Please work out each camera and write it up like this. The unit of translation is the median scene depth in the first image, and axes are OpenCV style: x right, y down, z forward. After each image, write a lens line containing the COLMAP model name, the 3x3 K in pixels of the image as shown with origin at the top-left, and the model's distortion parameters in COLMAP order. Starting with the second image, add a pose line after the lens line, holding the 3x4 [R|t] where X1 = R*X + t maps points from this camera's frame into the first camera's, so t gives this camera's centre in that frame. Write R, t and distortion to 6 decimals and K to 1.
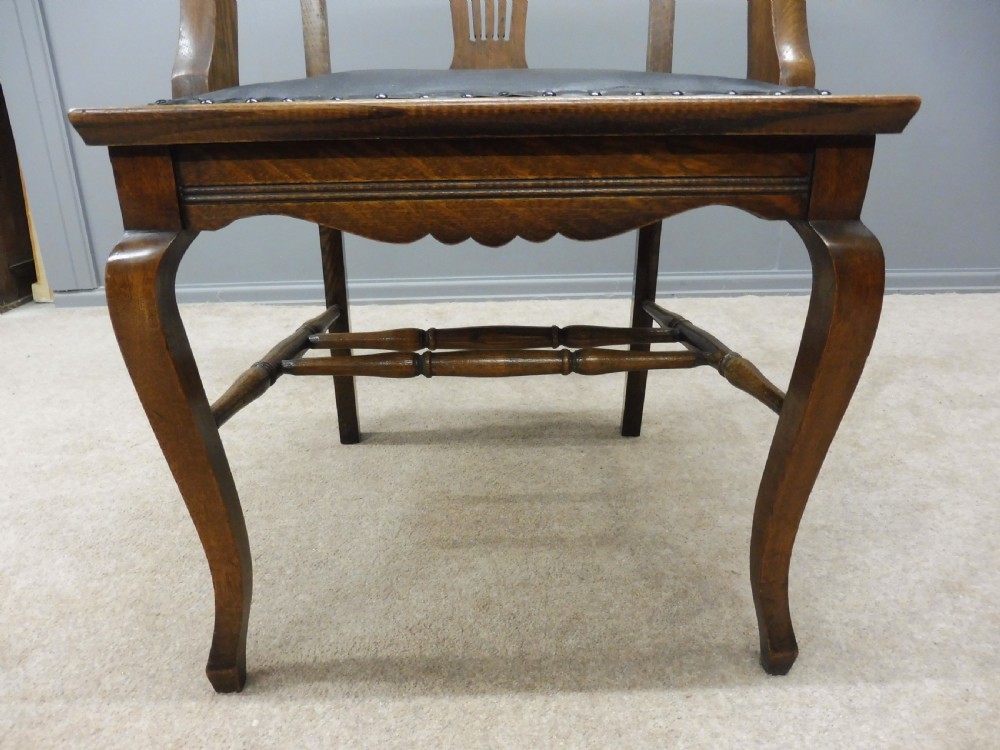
lens RADIAL K [[738.2, 0, 504.3], [0, 738.2, 379.7], [0, 0, 1]] dist [-0.063483, 0.053081]
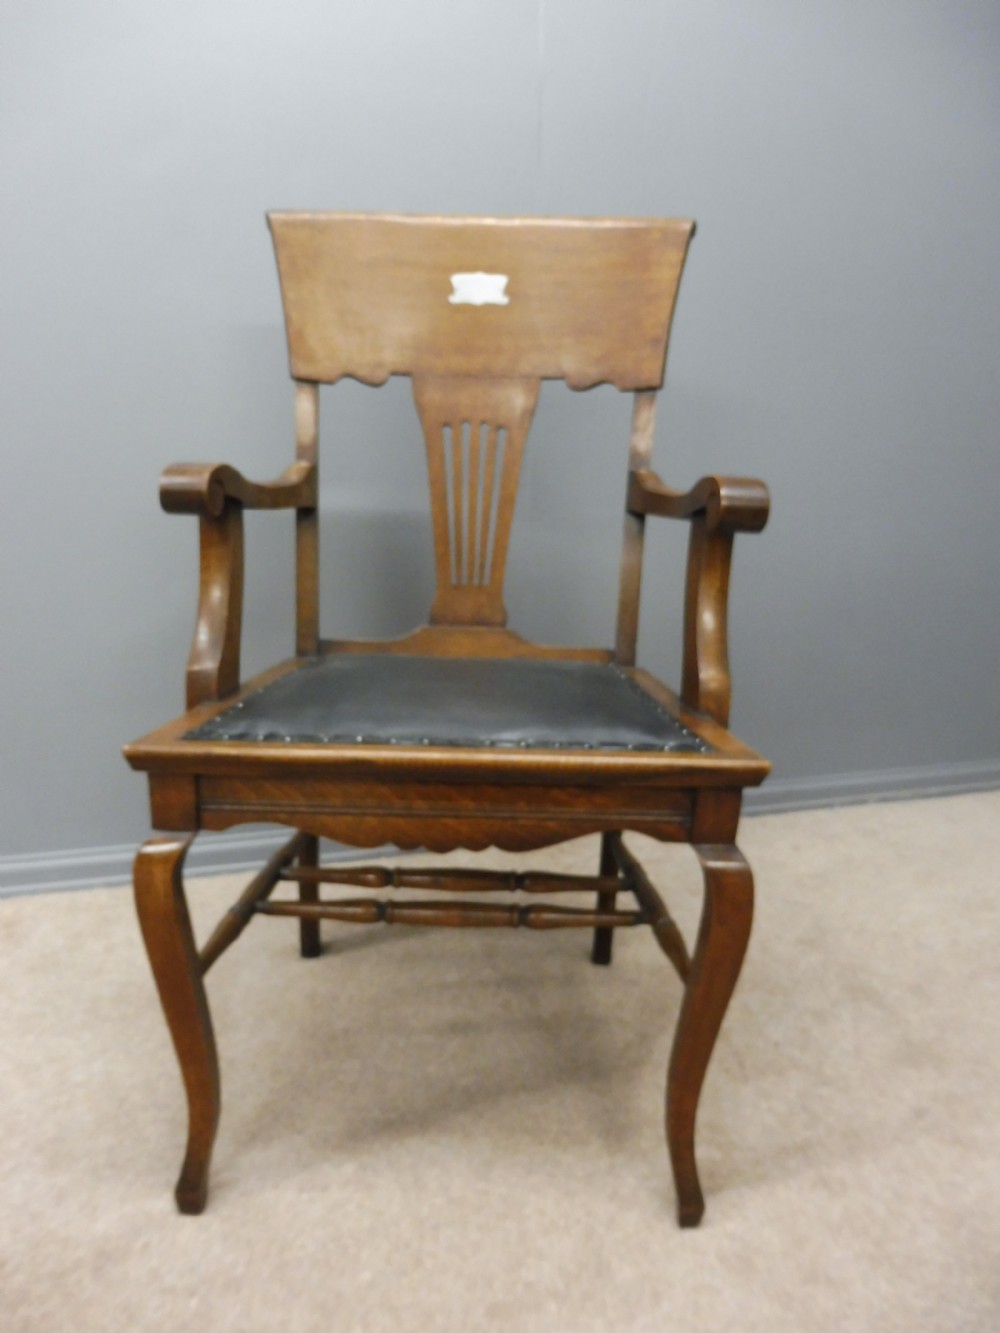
lens RADIAL K [[984.1, 0, 498.1], [0, 984.1, 674.2], [0, 0, 1]] dist [-0.063483, 0.053081]
pose [[0.998752, 0.042888, -0.025598, 0.087122], [-0.045945, 0.989899, -0.134125, -0.203251], [0.019587, 0.135134, 0.990634, -0.537742]]
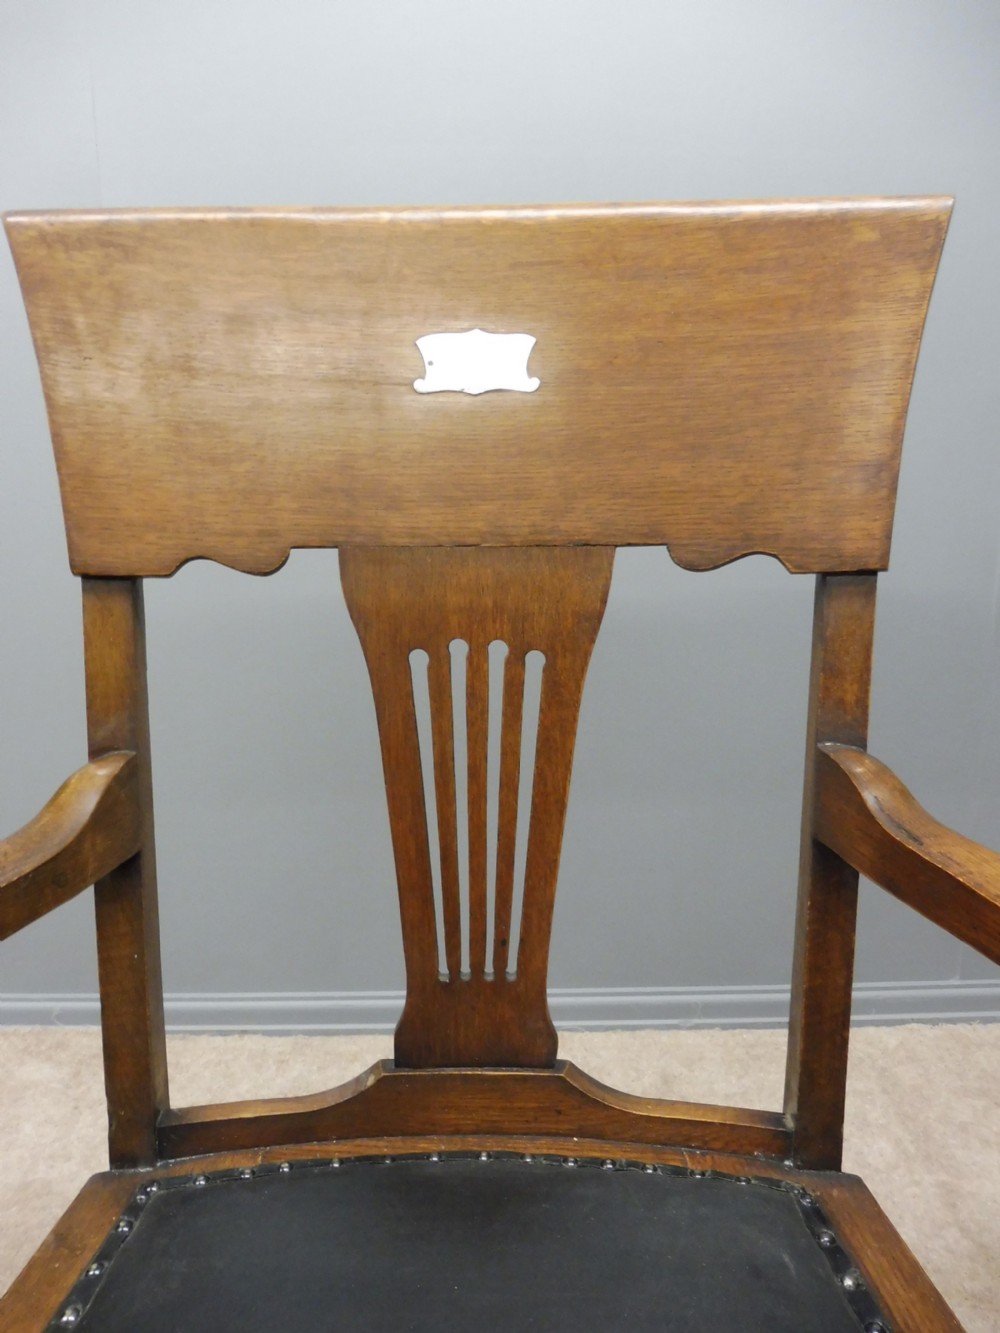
lens RADIAL K [[984.1, 0, 491.4], [0, 984.1, 669.5], [0, 0, 1]] dist [-0.063483, 0.053081]
pose [[0.999478, 0.008966, -0.031028, 0.012491], [-0.013414, 0.989157, -0.146245, -0.797063], [0.029381, 0.146585, 0.988762, 0.412476]]
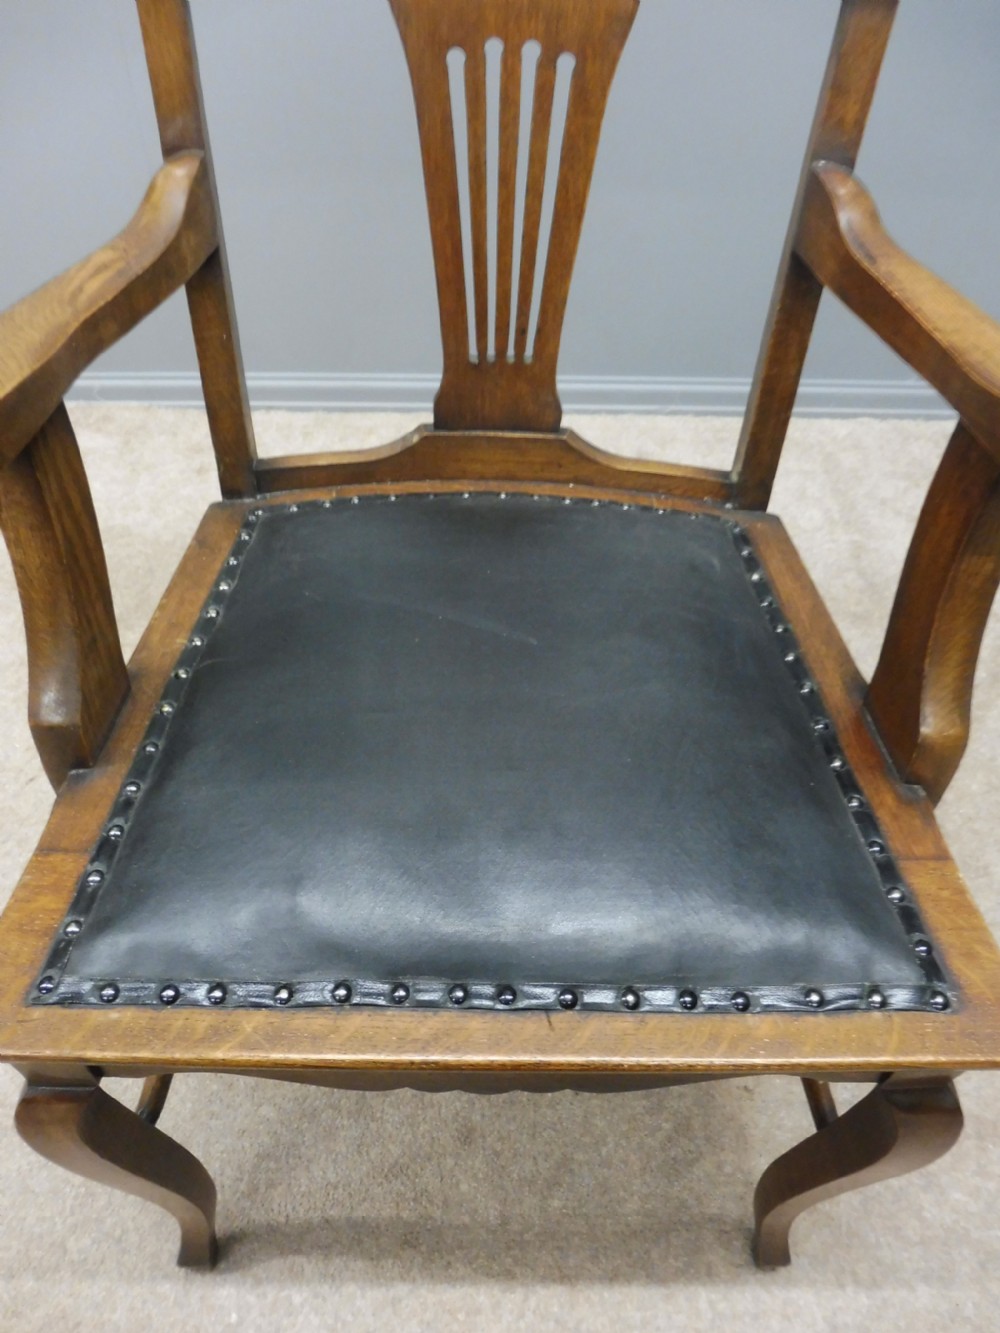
lens RADIAL K [[984.1, 0, 494.0], [0, 984.1, 675.7], [0, 0, 1]] dist [-0.063483, 0.053081]
pose [[0.999101, 0.042144, 0.004680, -0.024938], [-0.039776, 0.893227, 0.447843, -0.824545], [0.014694, -0.447626, 0.894100, 0.190625]]
